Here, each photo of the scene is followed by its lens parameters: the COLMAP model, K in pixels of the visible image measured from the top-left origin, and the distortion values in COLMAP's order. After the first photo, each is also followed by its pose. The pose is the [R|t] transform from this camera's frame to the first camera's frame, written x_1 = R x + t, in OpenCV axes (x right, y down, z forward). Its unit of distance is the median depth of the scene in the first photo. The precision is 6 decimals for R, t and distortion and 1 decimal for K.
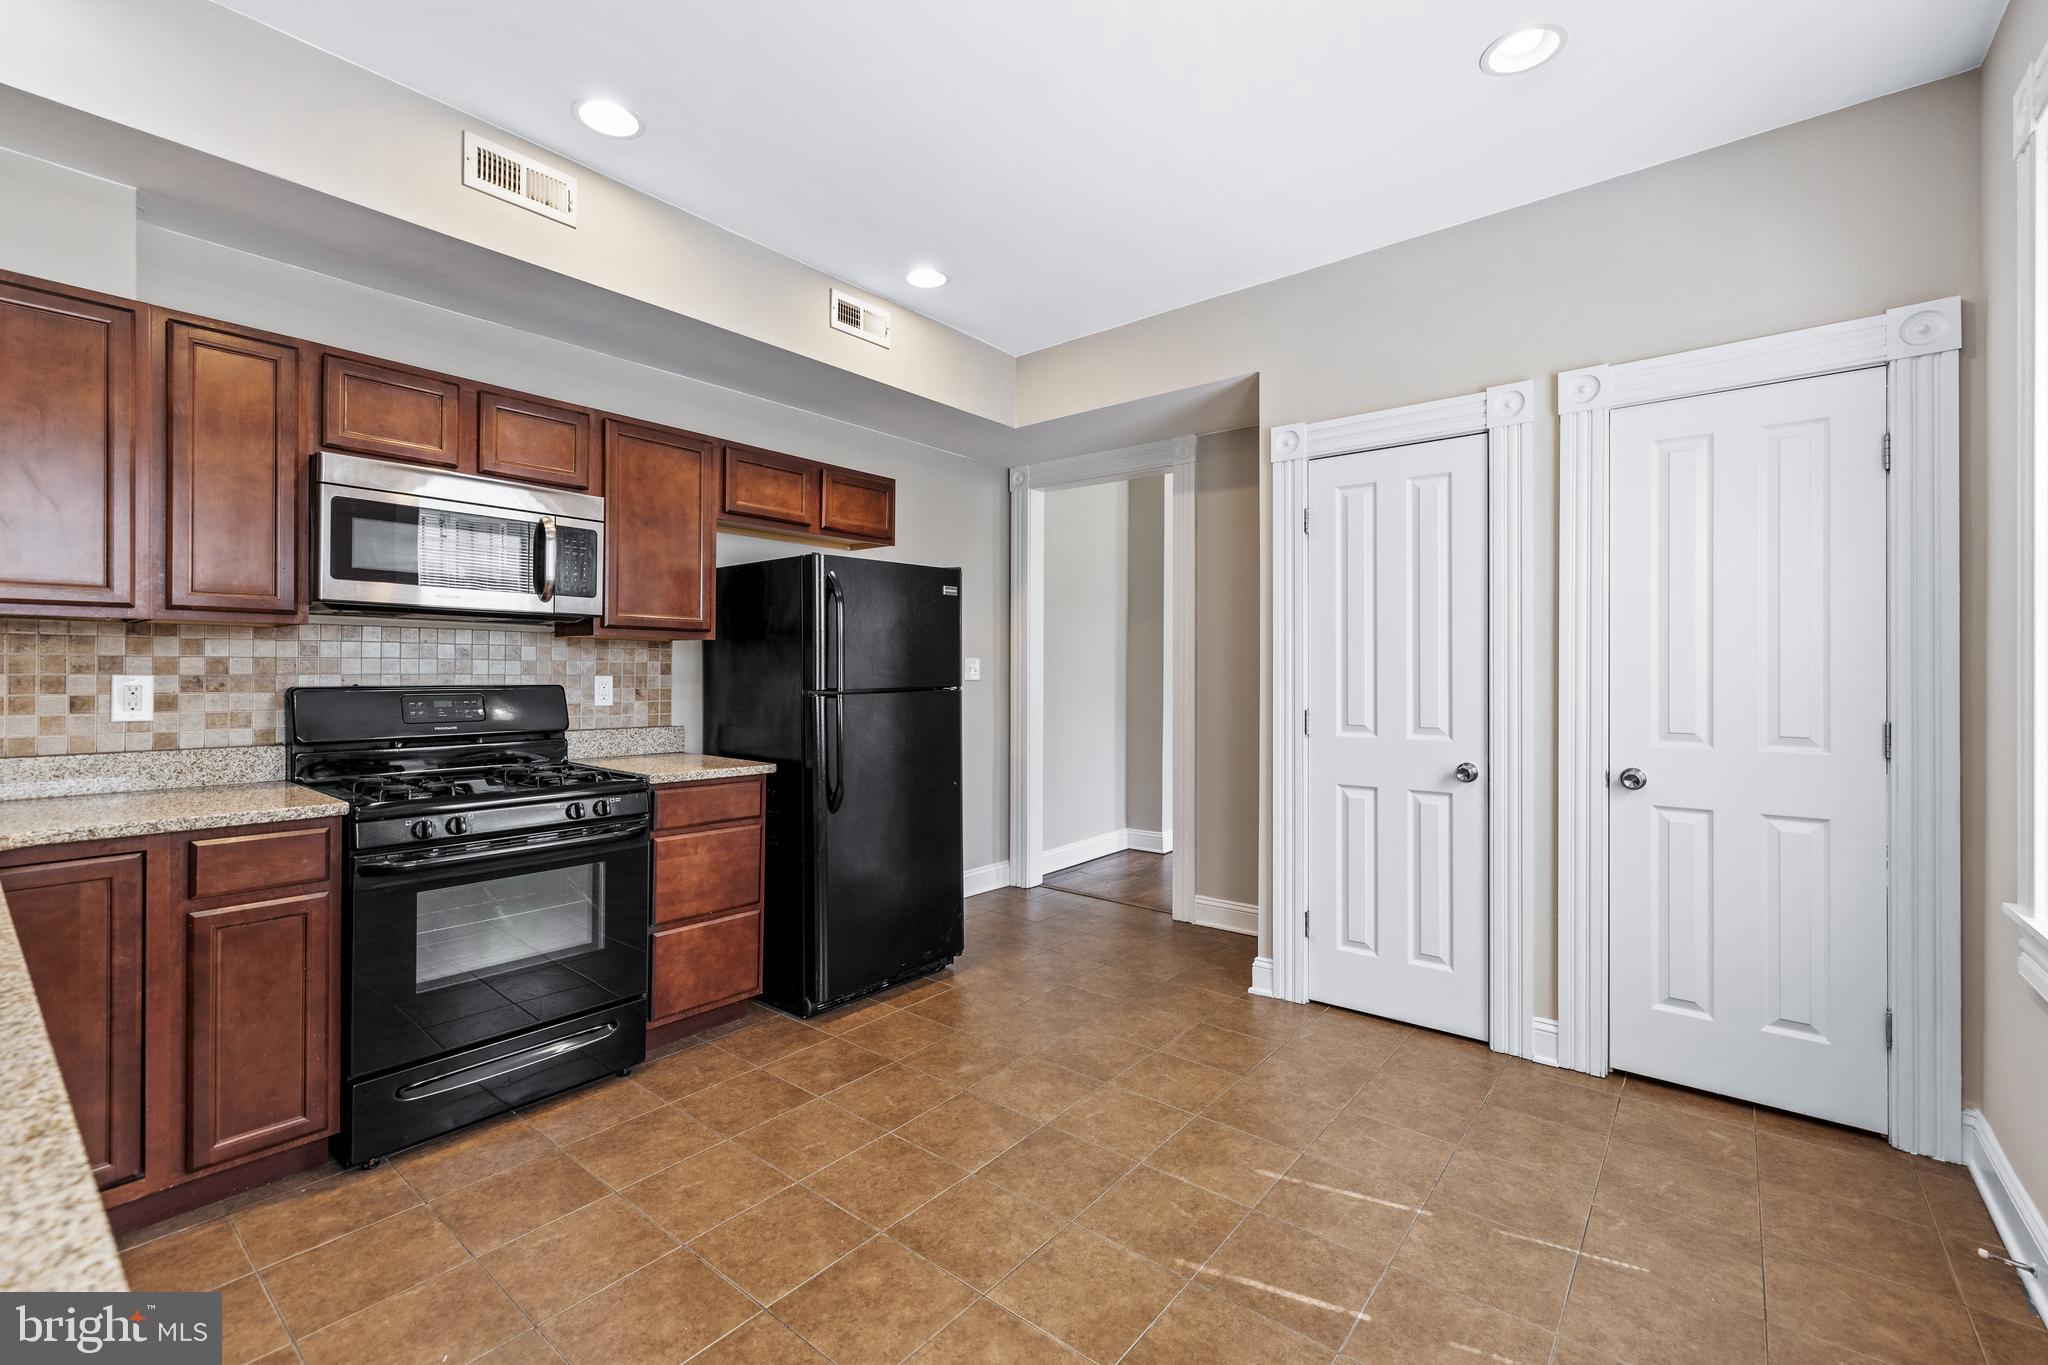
lens RADIAL K [[864.6, 0, 1014.5], [0, 864.6, 669.0], [0, 0, 1]] dist [0.000113, 0.000391]
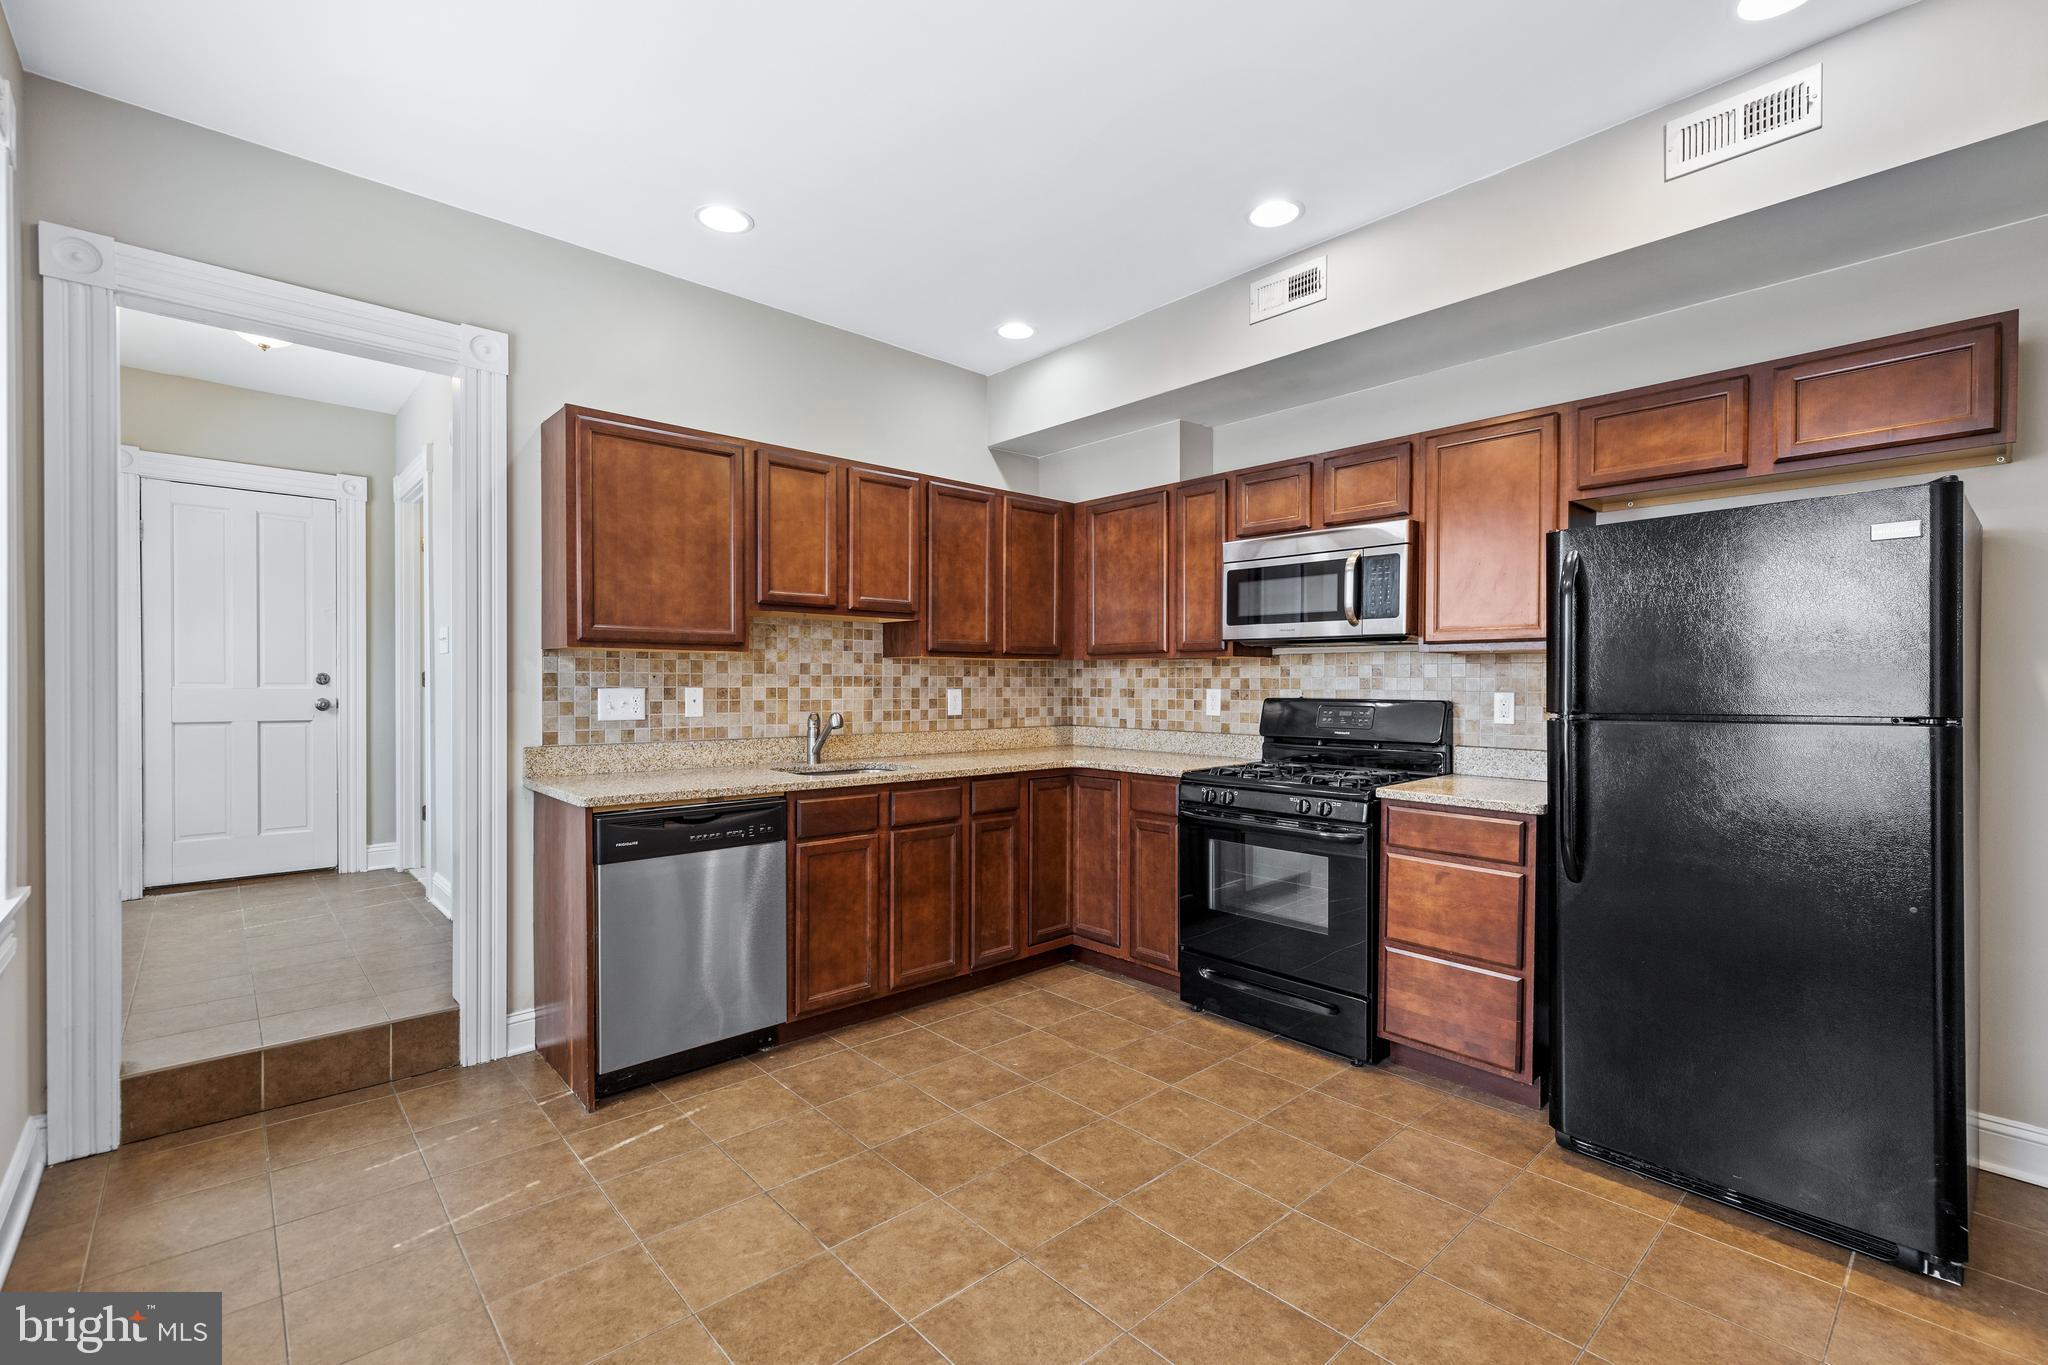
lens RADIAL K [[881.0, 0, 1018.6], [0, 881.0, 690.8], [0, 0, 1]] dist [0.000246, 0.000132]
pose [[-0.141539, 0.003398, -0.989927, 0.763869], [-0.000914, 0.999993, 0.003563, 0.004292], [0.989932, 0.001409, -0.141535, 0.828739]]
